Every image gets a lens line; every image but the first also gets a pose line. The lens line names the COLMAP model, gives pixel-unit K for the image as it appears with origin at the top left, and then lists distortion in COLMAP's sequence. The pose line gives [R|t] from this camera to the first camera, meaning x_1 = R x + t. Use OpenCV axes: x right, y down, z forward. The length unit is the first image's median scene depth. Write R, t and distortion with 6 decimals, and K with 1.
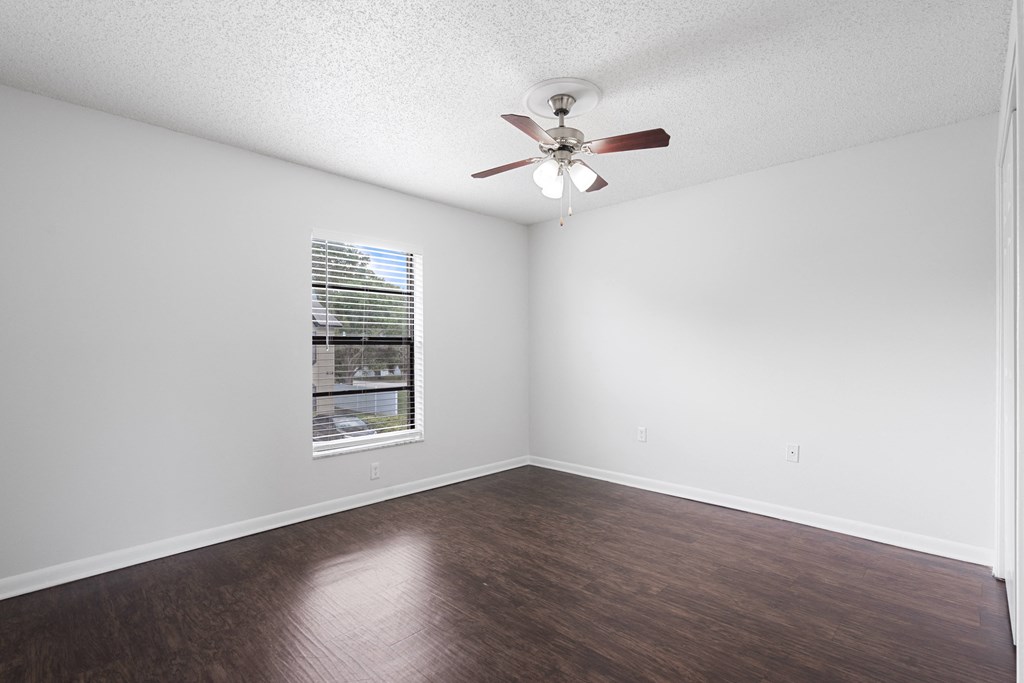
lens RADIAL K [[468.8, 0, 509.5], [0, 468.8, 344.4], [0, 0, 1]] dist [-0.001435, -0.000079]
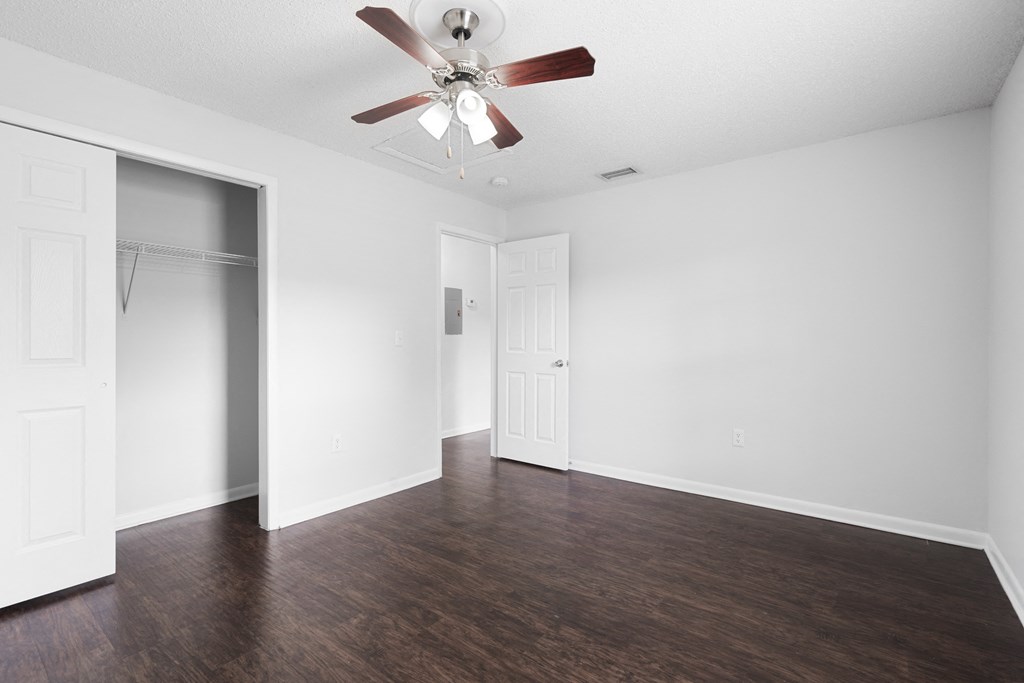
lens RADIAL K [[468.8, 0, 509.5], [0, 468.8, 344.4], [0, 0, 1]] dist [-0.001435, -0.000079]
pose [[-0.994435, 0.004385, -0.105265, 0.116829], [0.004094, 0.999987, 0.002978, 0.022733], [0.105276, 0.002530, -0.994440, 1.804026]]
